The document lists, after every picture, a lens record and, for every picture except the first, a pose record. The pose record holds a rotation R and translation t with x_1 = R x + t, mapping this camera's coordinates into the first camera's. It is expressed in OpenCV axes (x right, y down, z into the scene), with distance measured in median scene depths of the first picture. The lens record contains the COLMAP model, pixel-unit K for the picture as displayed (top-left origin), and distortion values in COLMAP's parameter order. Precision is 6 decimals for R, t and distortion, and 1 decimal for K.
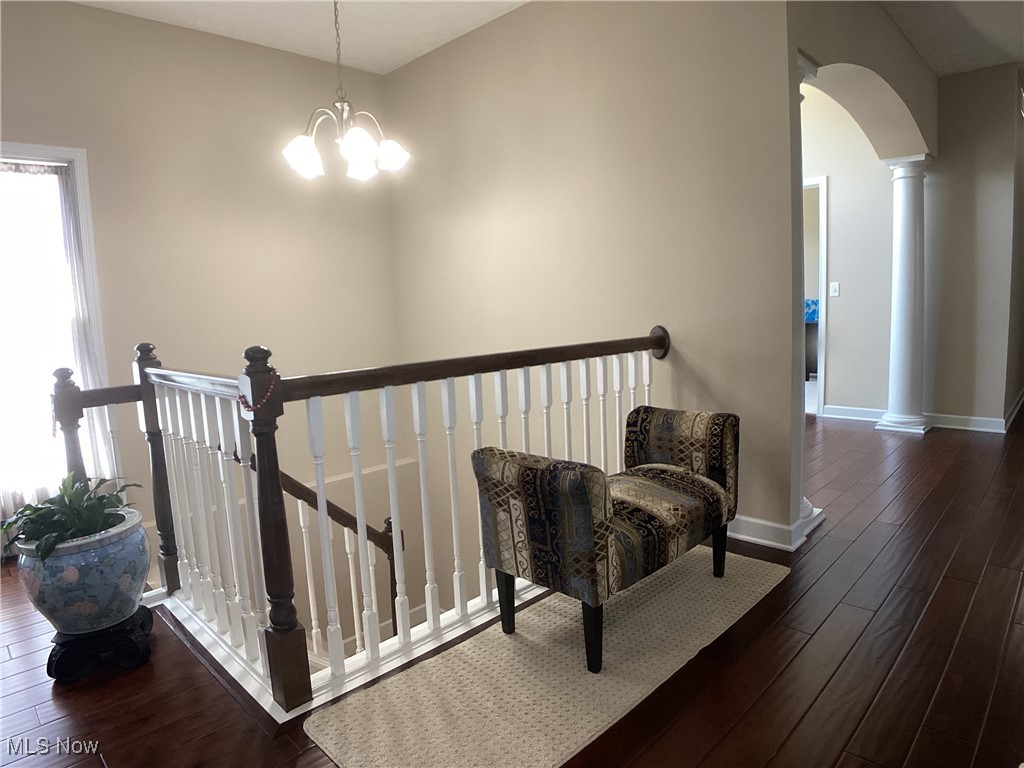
lens RADIAL K [[620.0, 0, 506.4], [0, 620.0, 377.1], [0, 0, 1]] dist [-0.067745, -0.000135]
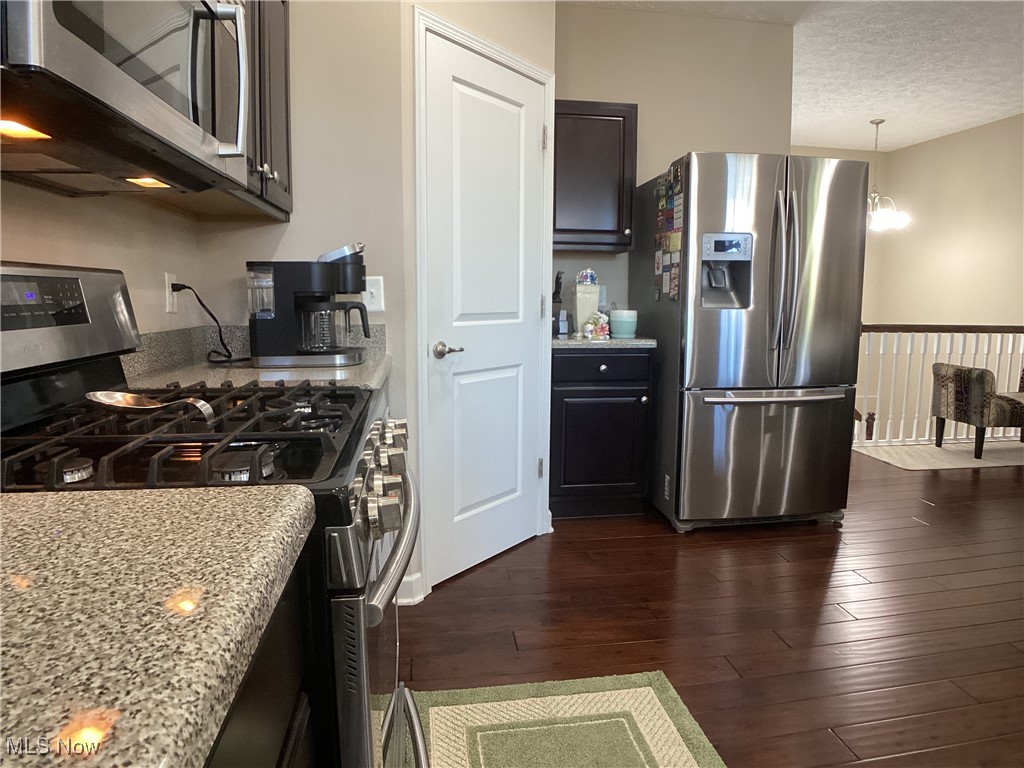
lens RADIAL K [[620.0, 0, 506.4], [0, 620.0, 377.1], [0, 0, 1]] dist [-0.067745, -0.000135]
pose [[0.792562, 0.126550, -0.596516, 0.019932], [-0.108828, 0.991878, 0.065831, 0.165095], [0.600002, 0.012743, 0.799897, -1.505835]]
